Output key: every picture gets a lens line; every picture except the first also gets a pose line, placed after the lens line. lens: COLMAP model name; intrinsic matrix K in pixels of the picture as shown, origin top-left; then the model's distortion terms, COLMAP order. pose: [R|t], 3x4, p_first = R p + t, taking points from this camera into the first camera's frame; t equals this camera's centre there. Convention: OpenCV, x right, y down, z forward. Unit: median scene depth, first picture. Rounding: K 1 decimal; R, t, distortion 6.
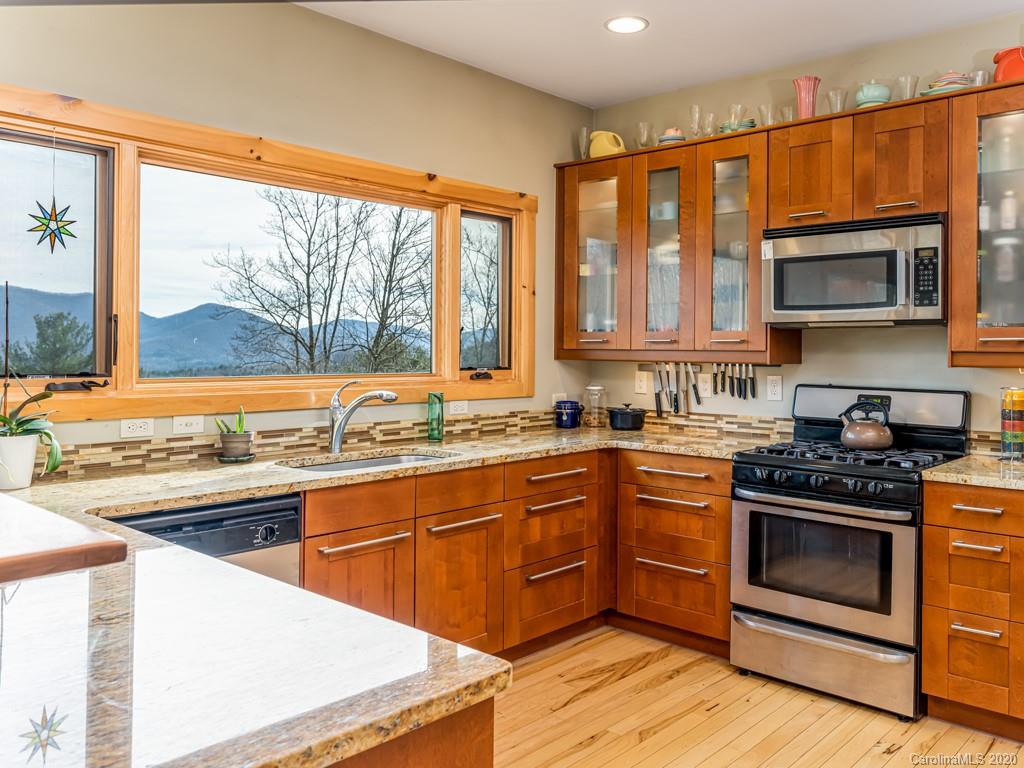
lens RADIAL K [[845.5, 0, 554.3], [0, 845.5, 341.2], [0, 0, 1]] dist [0.009010, -0.006753]
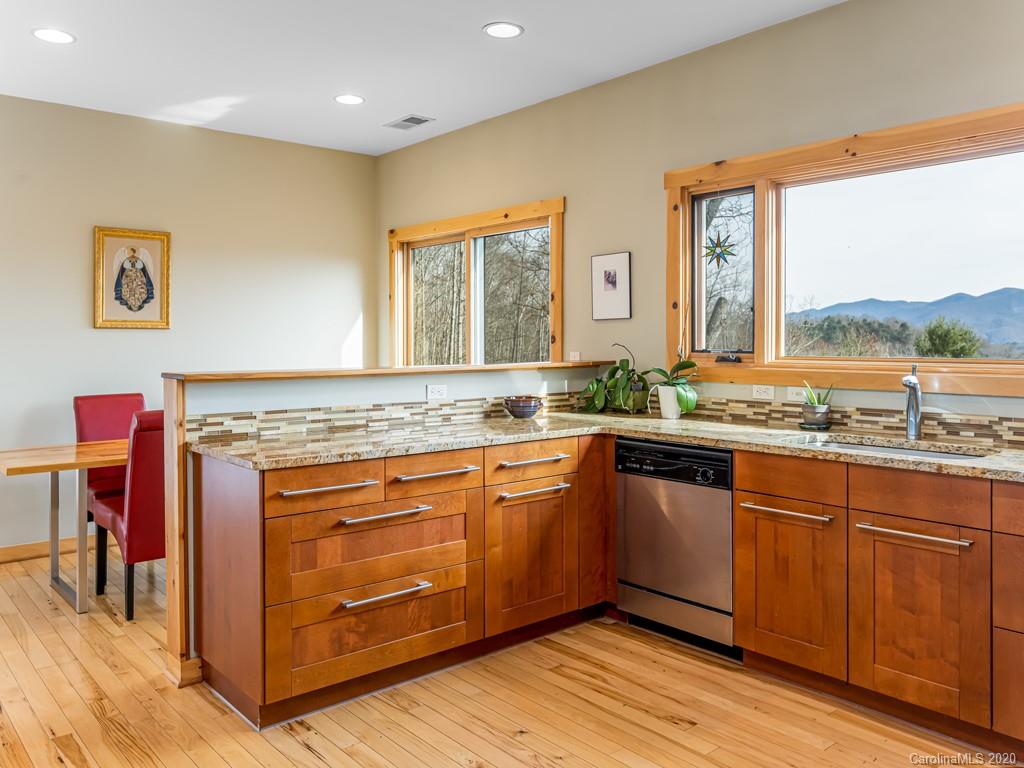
lens RADIAL K [[804.6, 0, 516.9], [0, 804.6, 342.6], [0, 0, 1]] dist [-0.004805, 0.008657]
pose [[-0.136667, -0.001759, -0.990615, 0.657416], [0.009250, 0.999953, -0.003052, 0.020475], [0.990574, -0.009580, -0.136644, 0.644639]]
